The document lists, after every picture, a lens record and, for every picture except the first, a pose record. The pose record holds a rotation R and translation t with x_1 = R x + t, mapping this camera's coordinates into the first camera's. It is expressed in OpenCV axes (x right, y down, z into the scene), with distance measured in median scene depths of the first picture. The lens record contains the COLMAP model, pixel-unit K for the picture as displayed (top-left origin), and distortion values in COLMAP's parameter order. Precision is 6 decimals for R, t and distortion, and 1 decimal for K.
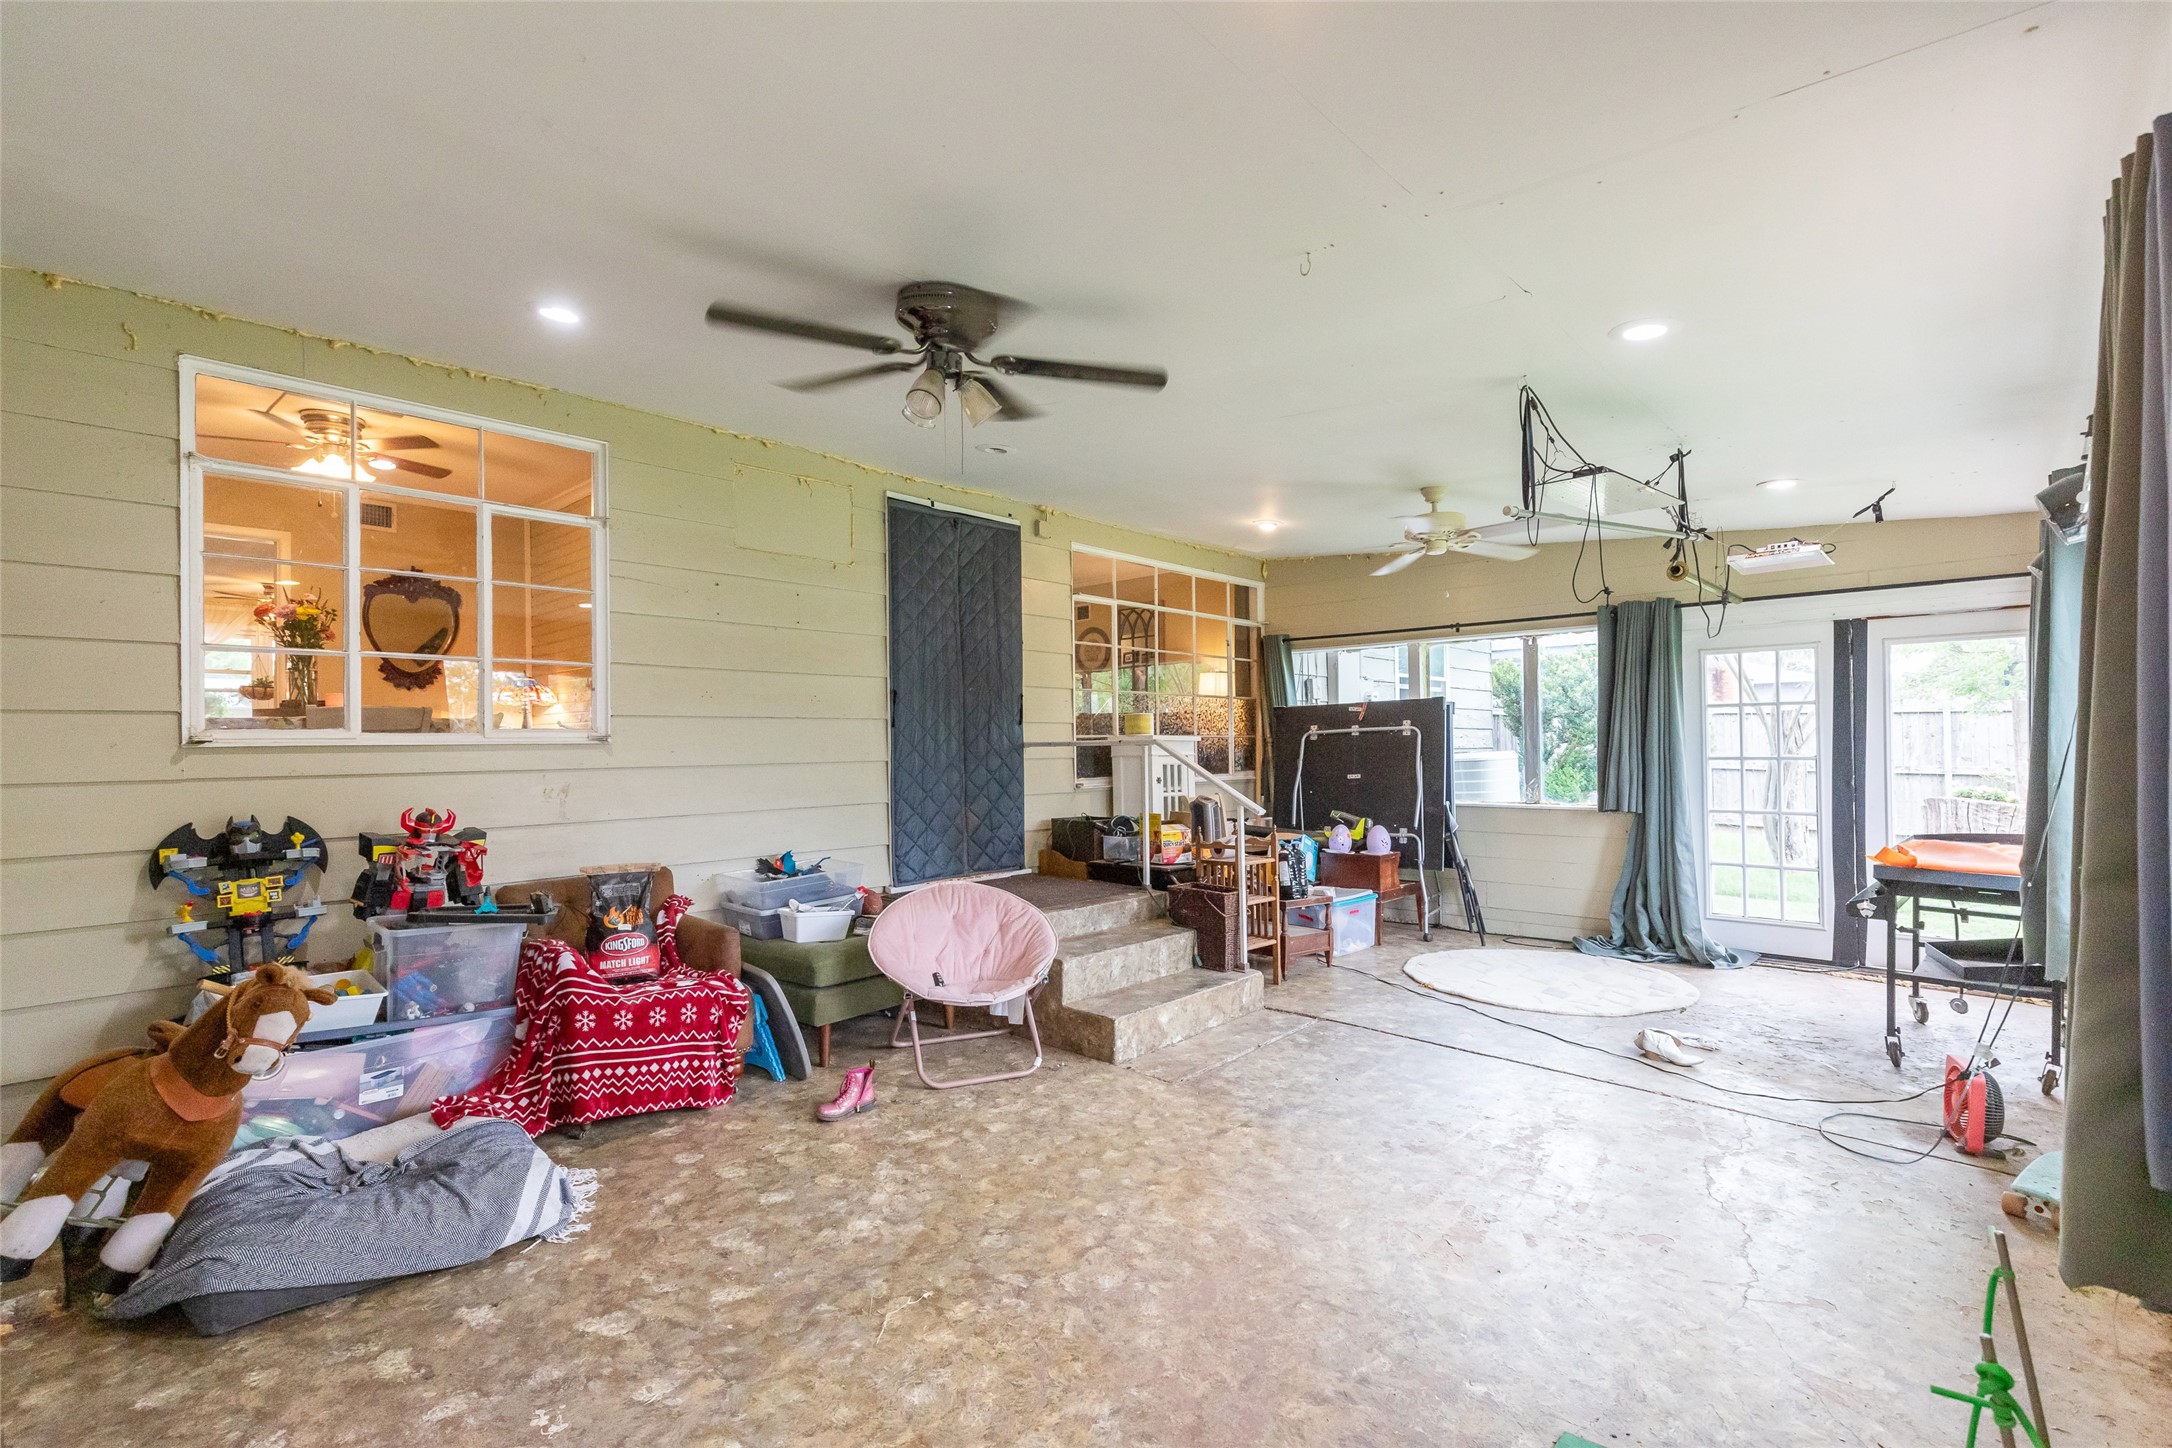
lens RADIAL K [[990.9, 0, 1092.1], [0, 990.9, 730.5], [0, 0, 1]] dist [0.004175, -0.000038]
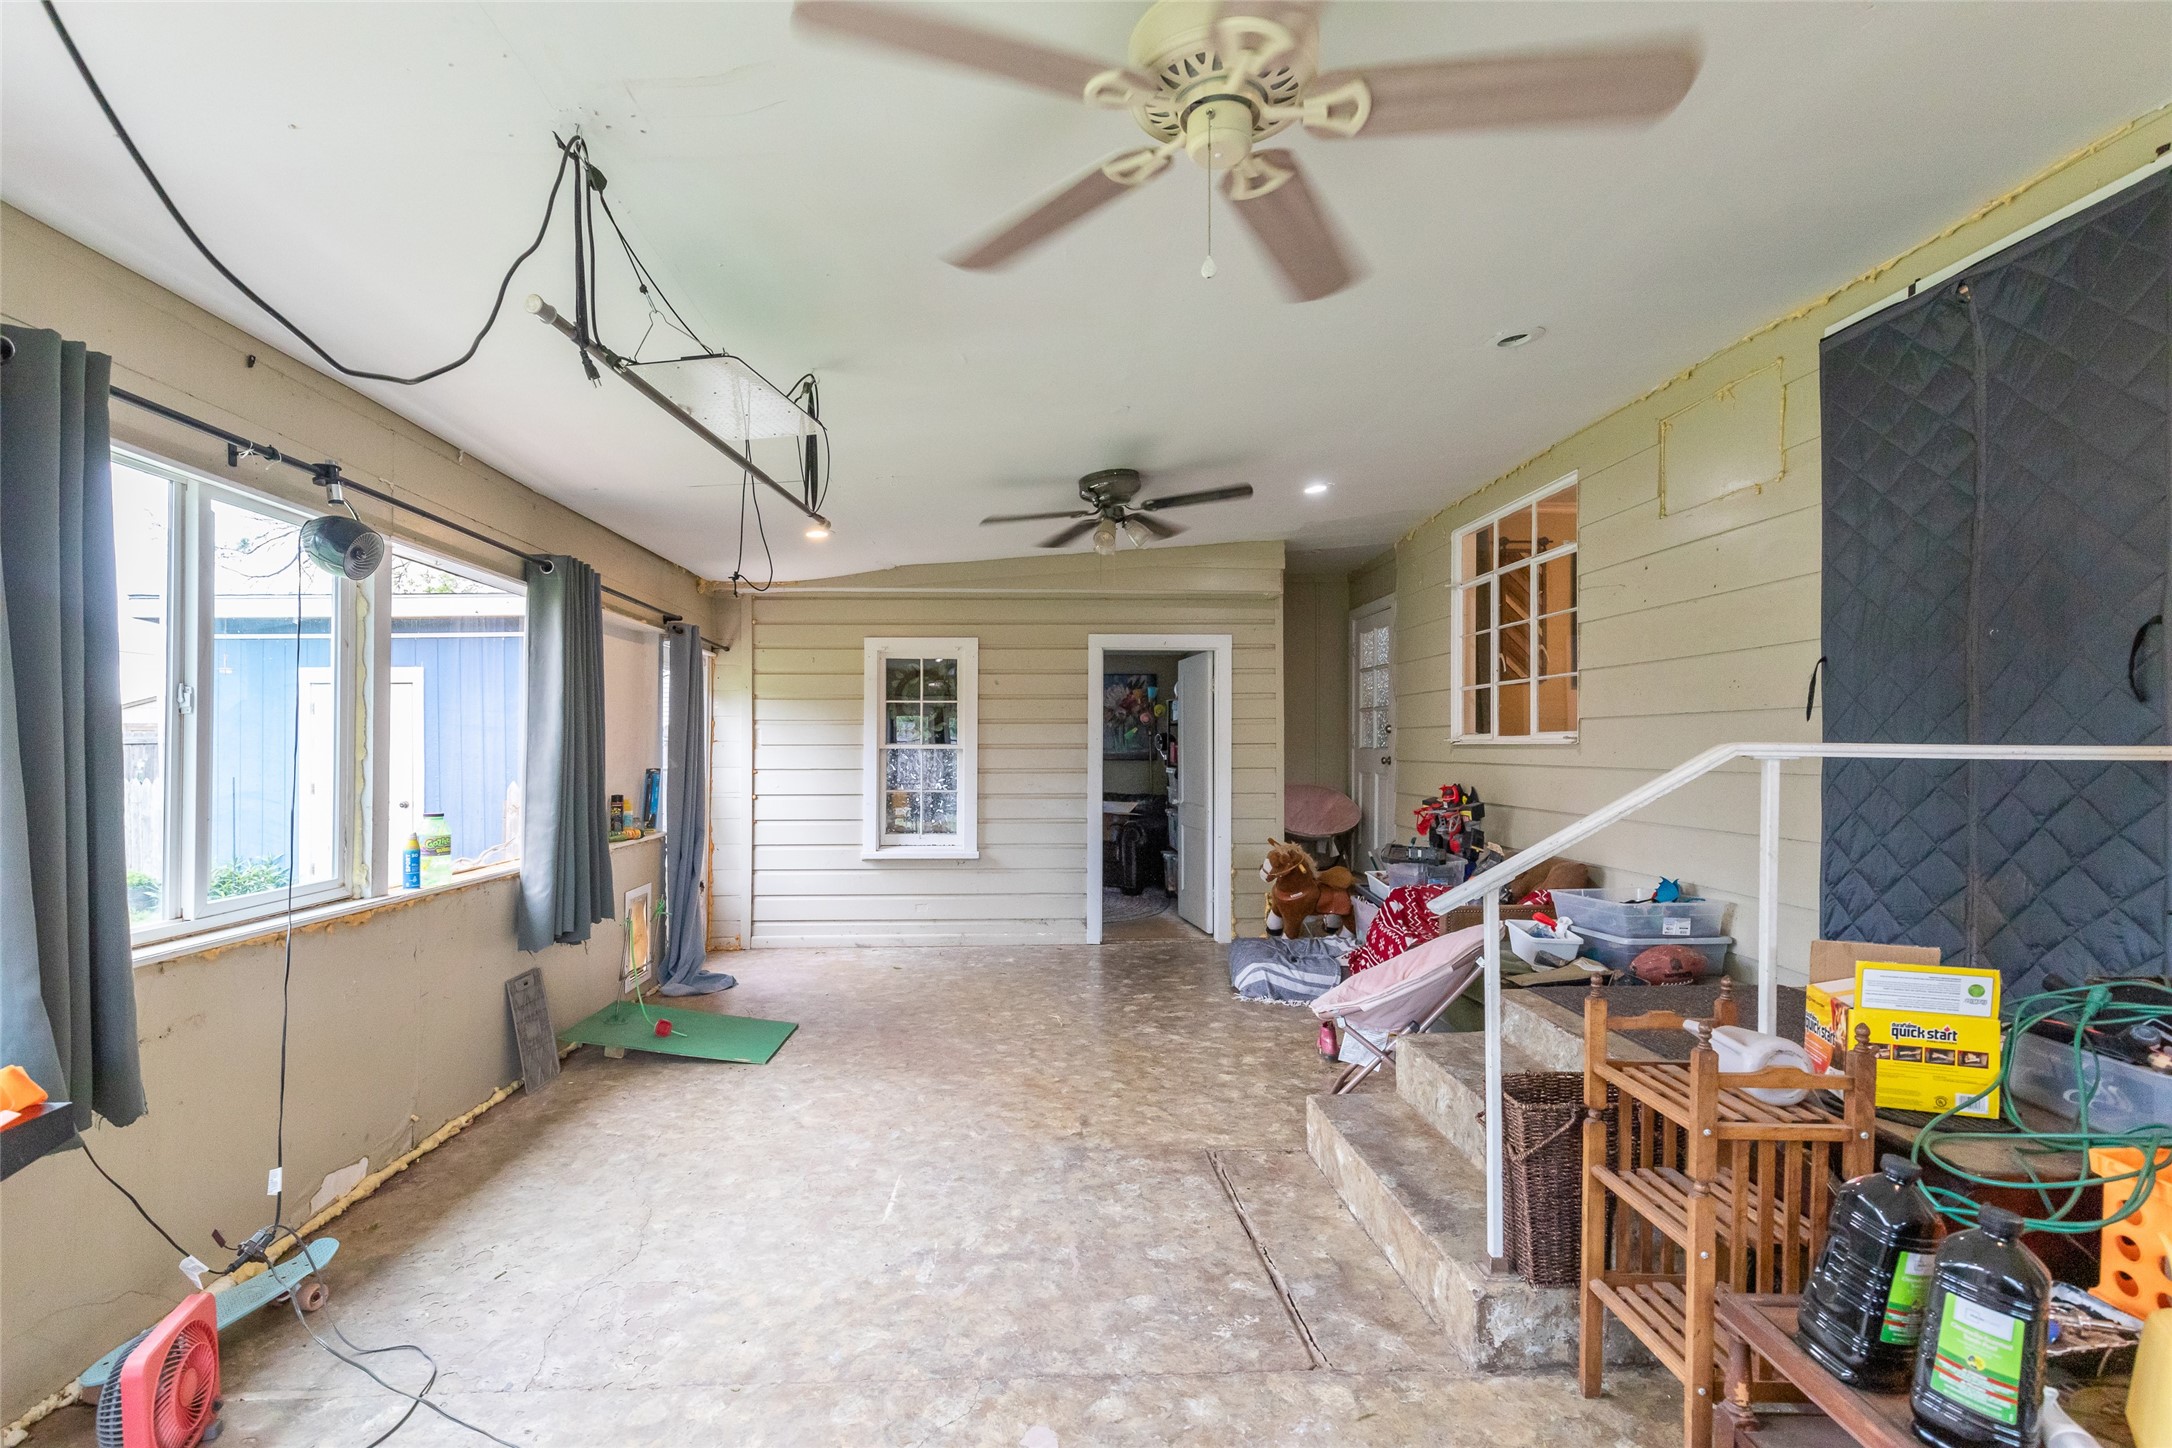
lens RADIAL K [[980.4, 0, 1017.3], [0, 980.4, 733.2], [0, 0, 1]] dist [0.001832, 0.000015]
pose [[-0.736119, 0.002404, -0.676848, 0.663848], [0.014791, 0.999812, -0.012536, 0.004031], [0.676690, -0.019239, -0.736016, 1.294776]]
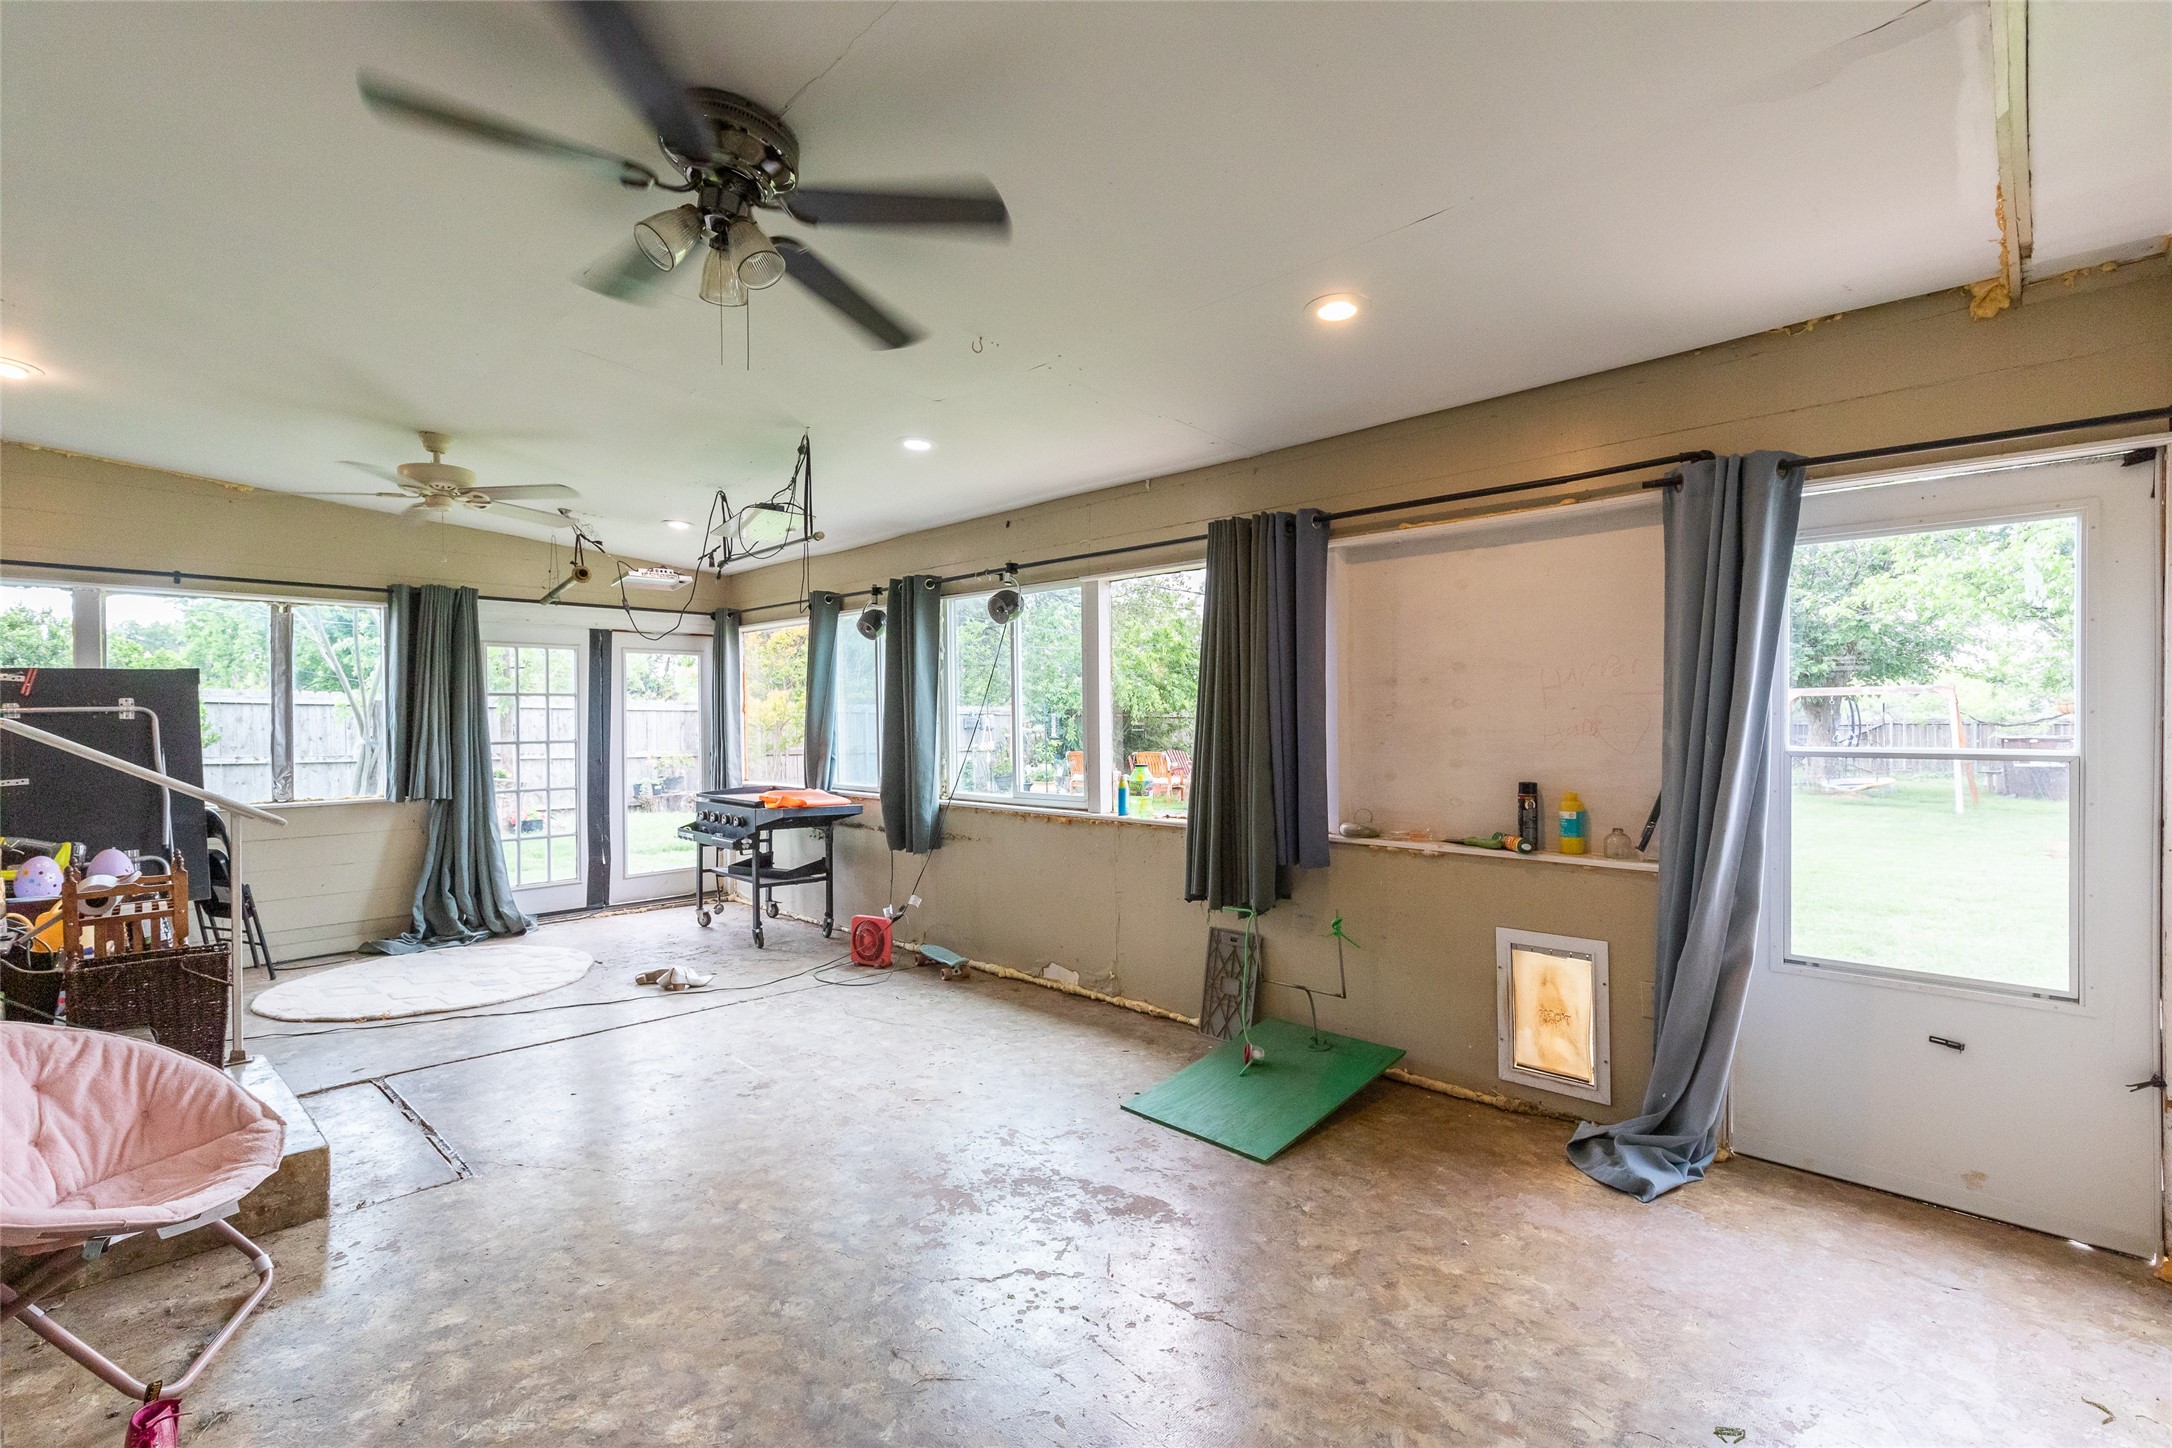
lens RADIAL K [[981.3, 0, 1093.4], [0, 981.3, 716.9], [0, 0, 1]] dist [0.003867, -0.000254]
pose [[0.020573, 0.011656, 0.999720, -0.557032], [-0.003387, 0.999927, -0.011588, 0.013467], [-0.999783, -0.003148, 0.020611, 0.437398]]
